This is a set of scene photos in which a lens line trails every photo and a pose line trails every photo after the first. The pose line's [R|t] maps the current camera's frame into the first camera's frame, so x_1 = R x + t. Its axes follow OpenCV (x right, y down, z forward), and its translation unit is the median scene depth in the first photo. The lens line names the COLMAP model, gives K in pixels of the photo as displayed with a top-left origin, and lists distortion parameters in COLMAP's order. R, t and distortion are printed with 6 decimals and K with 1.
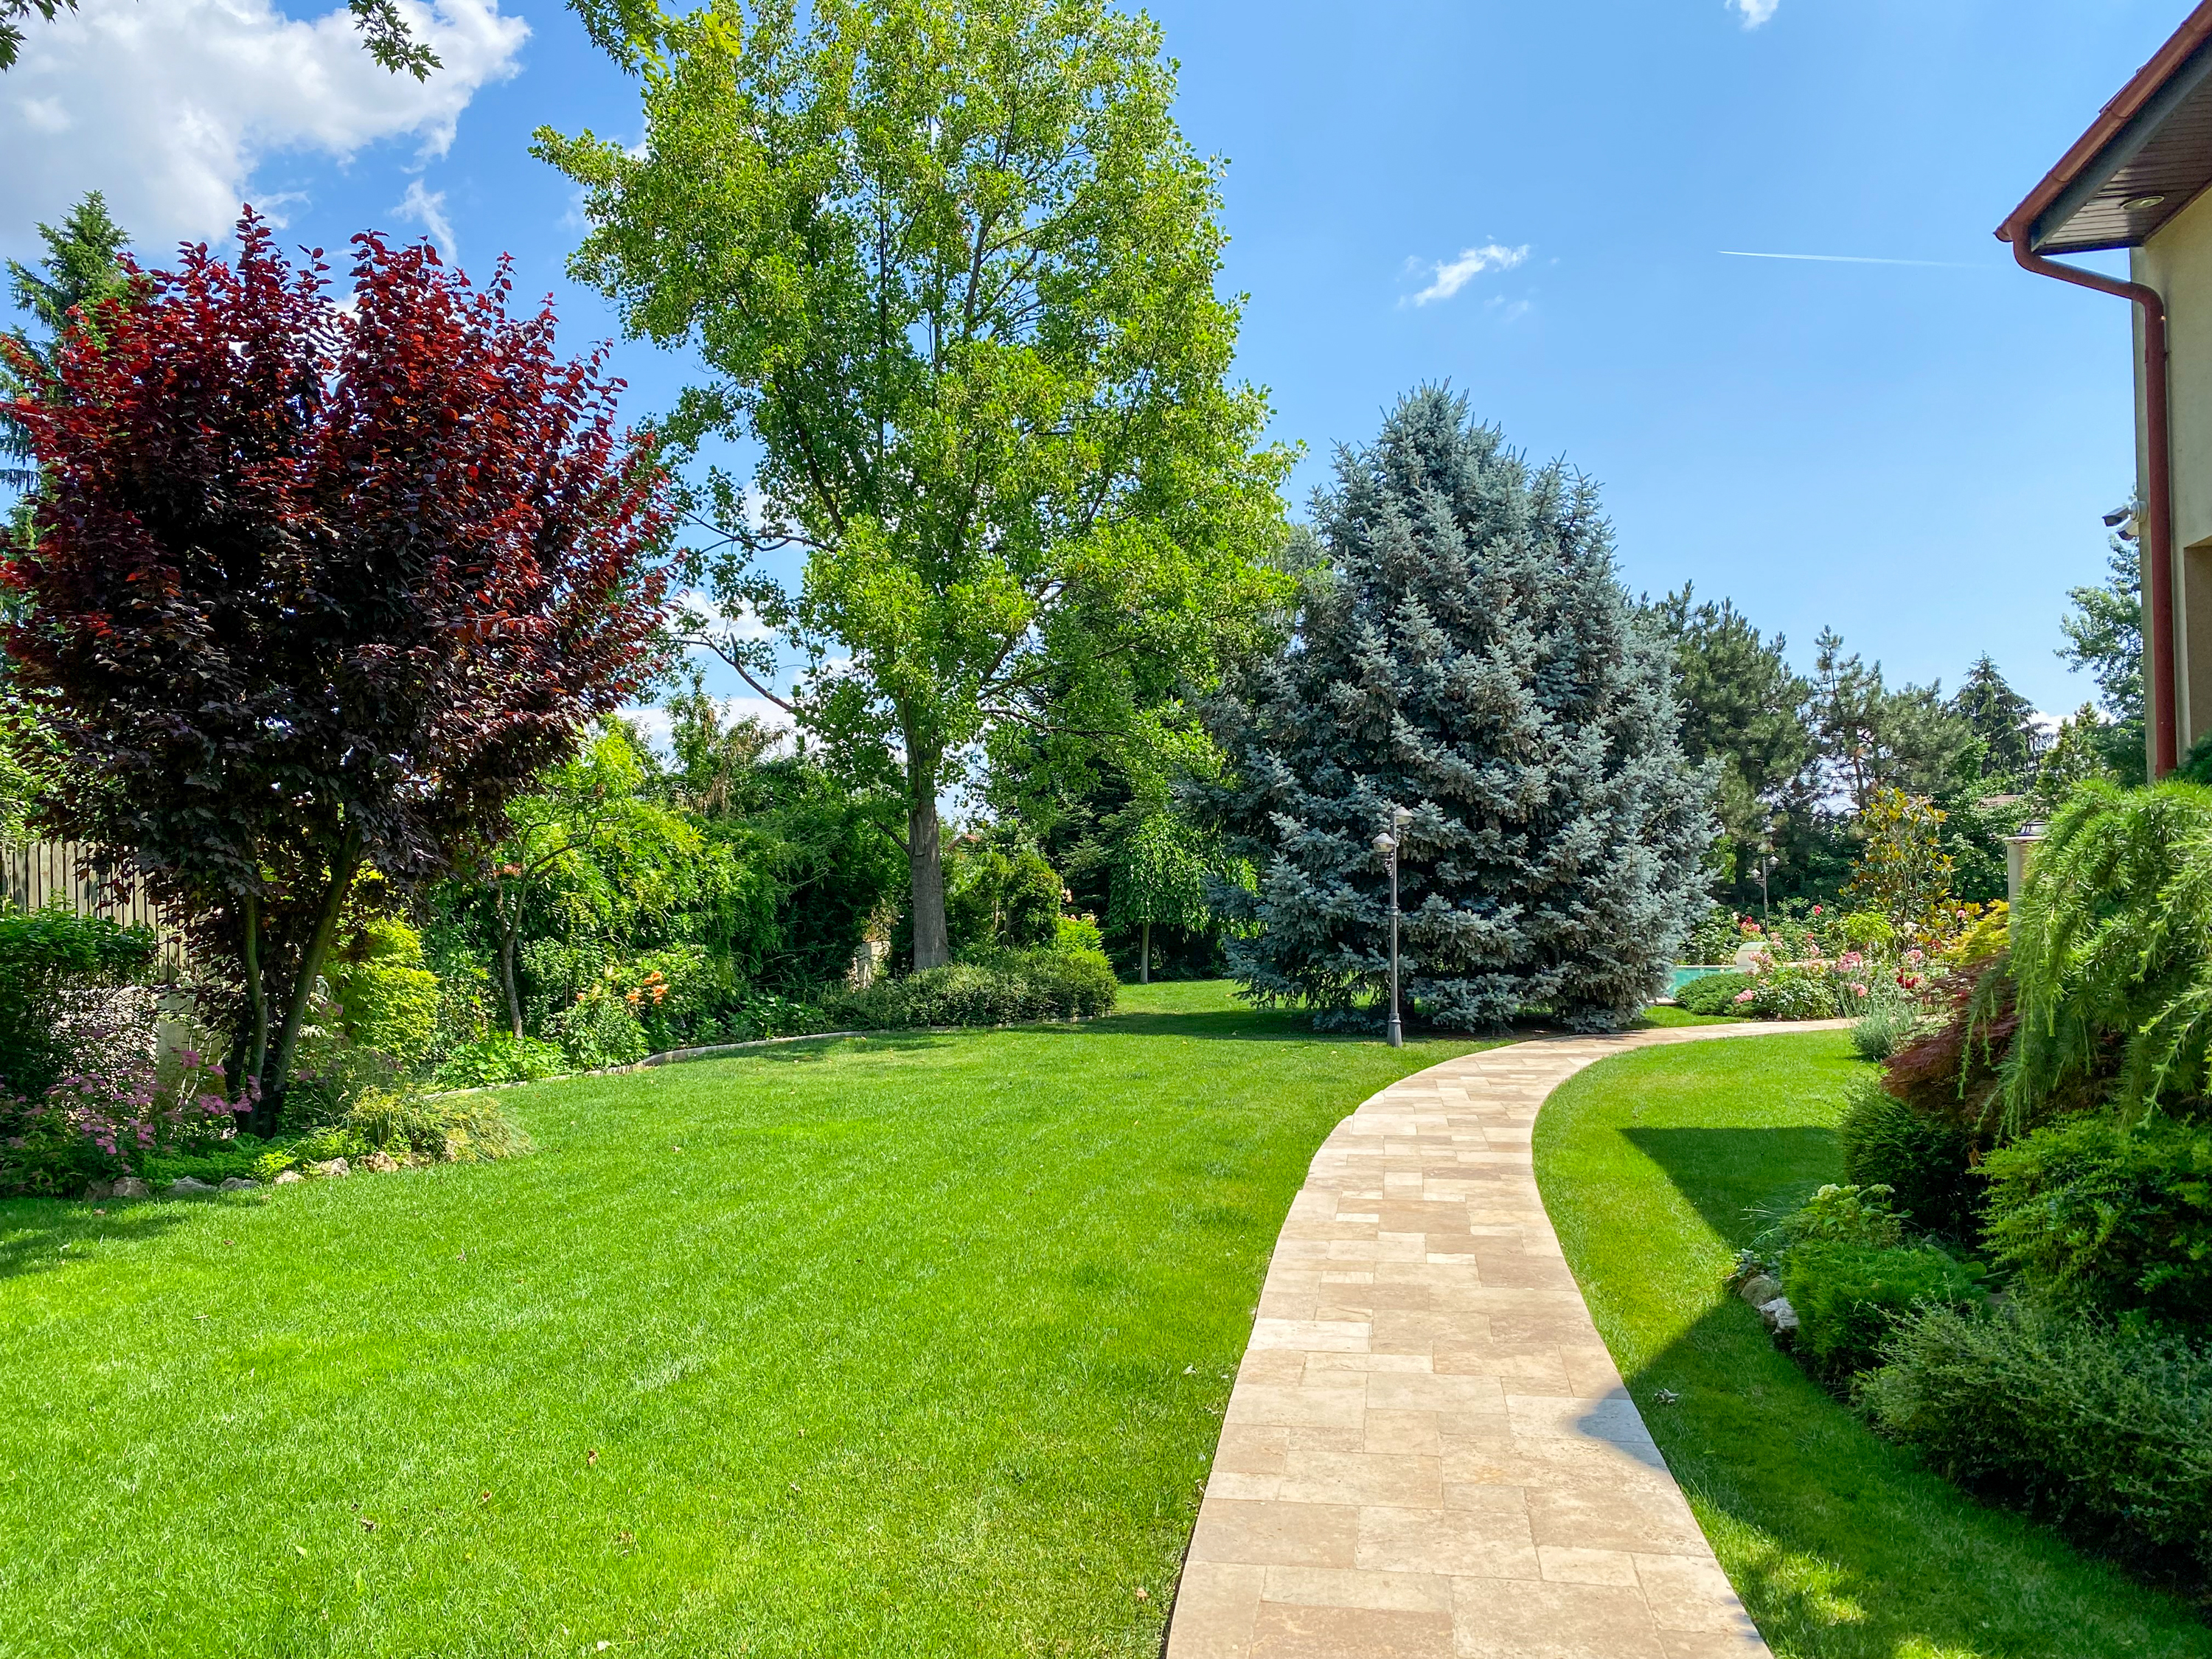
lens RADIAL K [[1695.1, 0, 1112.2], [0, 1695.1, 892.3], [0, 0, 1]] dist [0.025181, -0.019602]
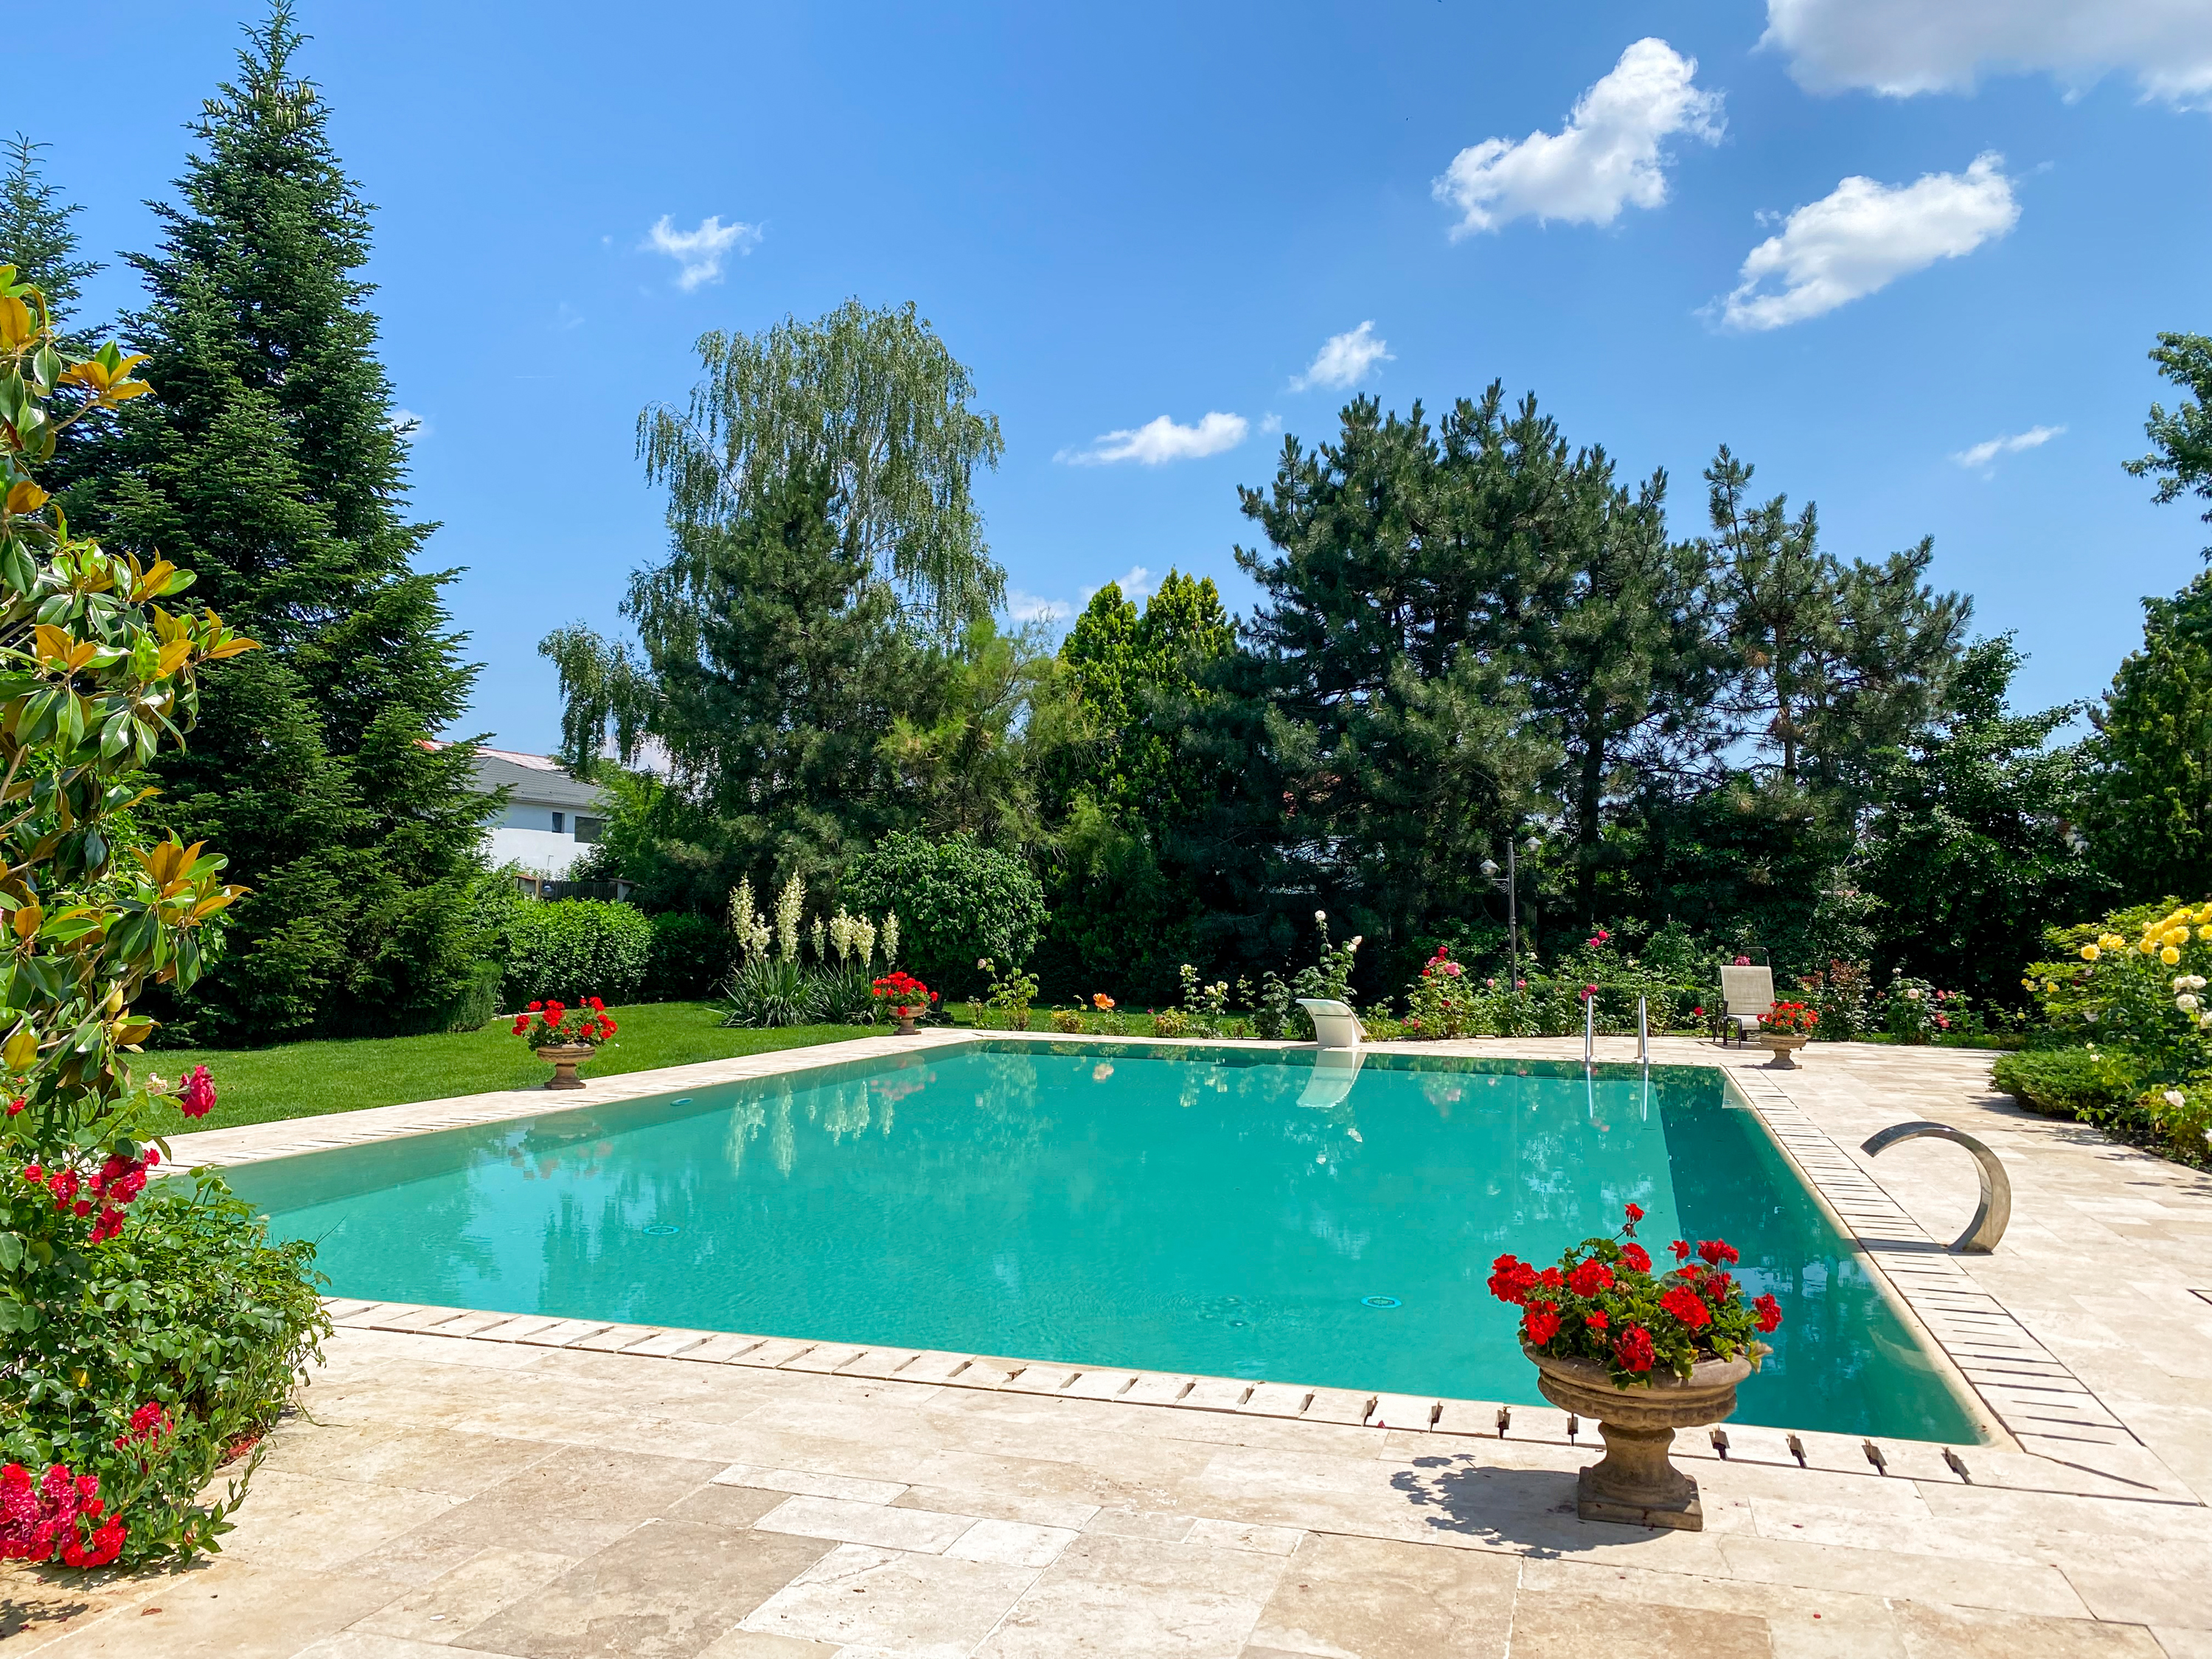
lens RADIAL K [[1695.1, 0, 1069.4], [0, 1695.1, 813.8], [0, 0, 1]] dist [0.025181, -0.019602]
pose [[0.986166, 0.018547, -0.164721, 0.298225], [-0.025449, 0.998880, -0.039888, -0.003659], [0.163797, 0.043528, 0.985533, 0.400262]]
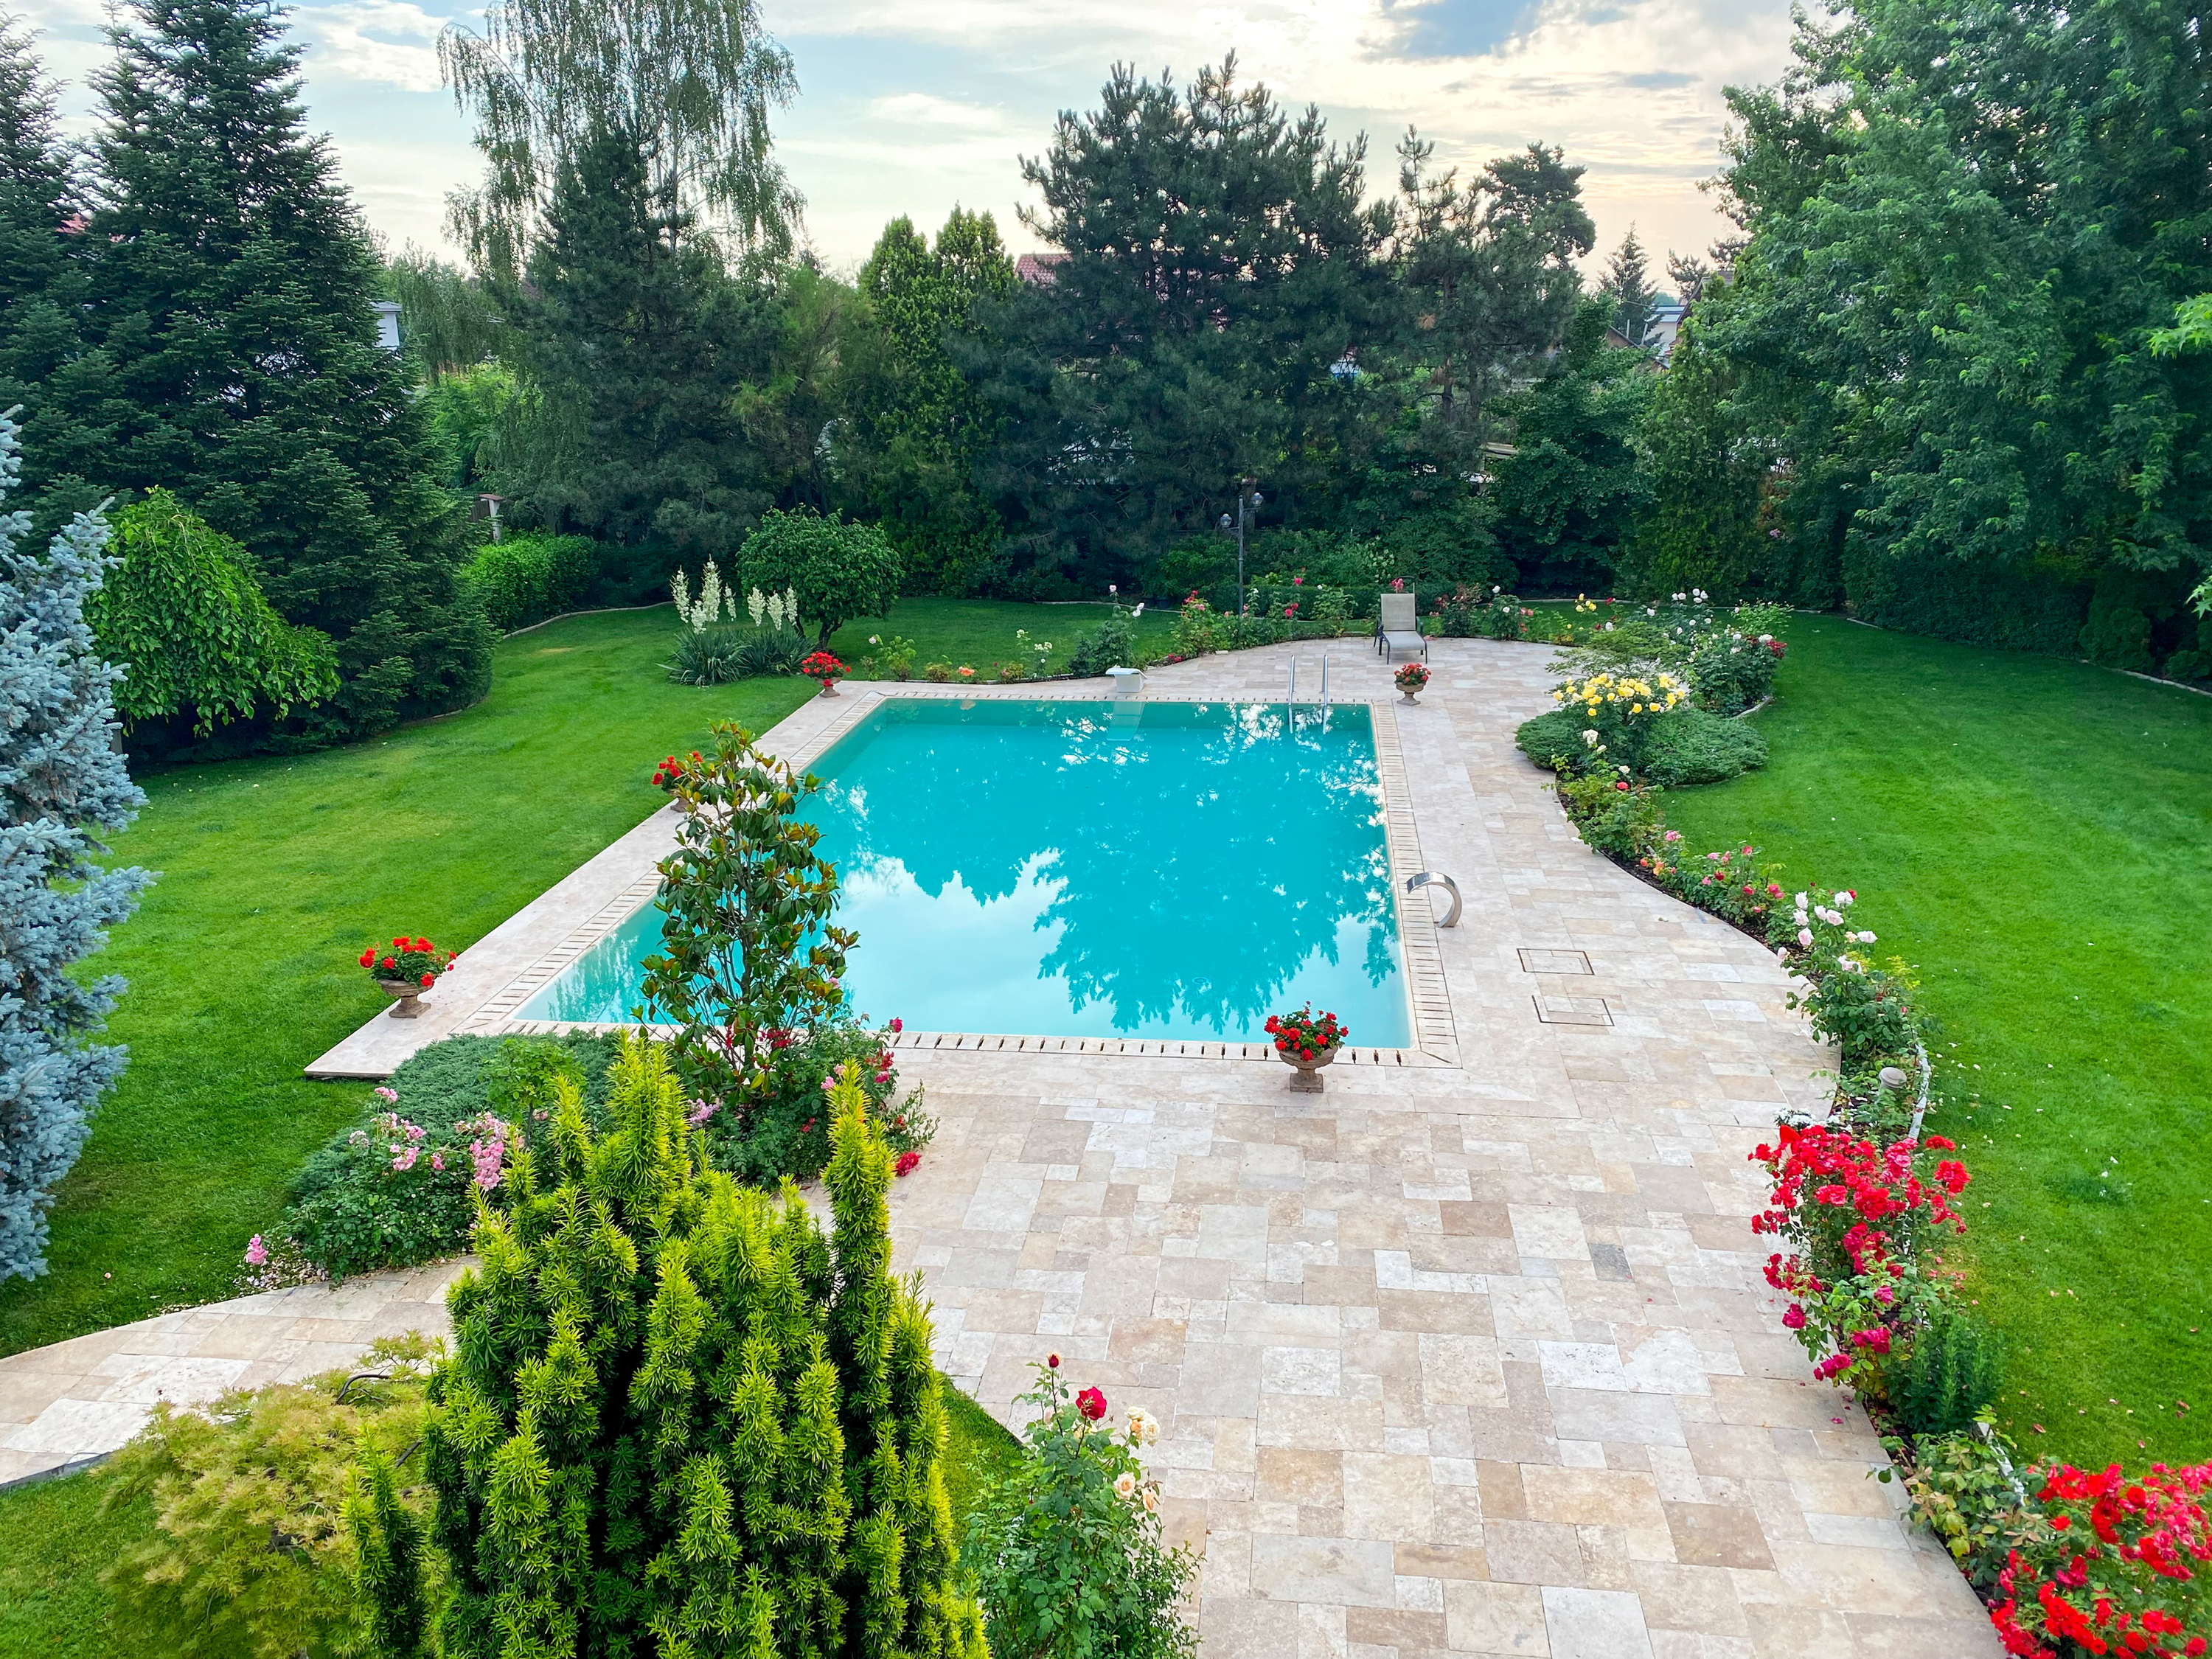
lens RADIAL K [[1695.1, 0, 1096.9], [0, 1695.1, 841.6], [0, 0, 1]] dist [0.025181, -0.019602]
pose [[0.999715, -0.000062, 0.023860, 0.271973], [-0.007503, 0.948451, 0.316835, -0.097621], [-0.022650, -0.316924, 0.948181, 0.239920]]
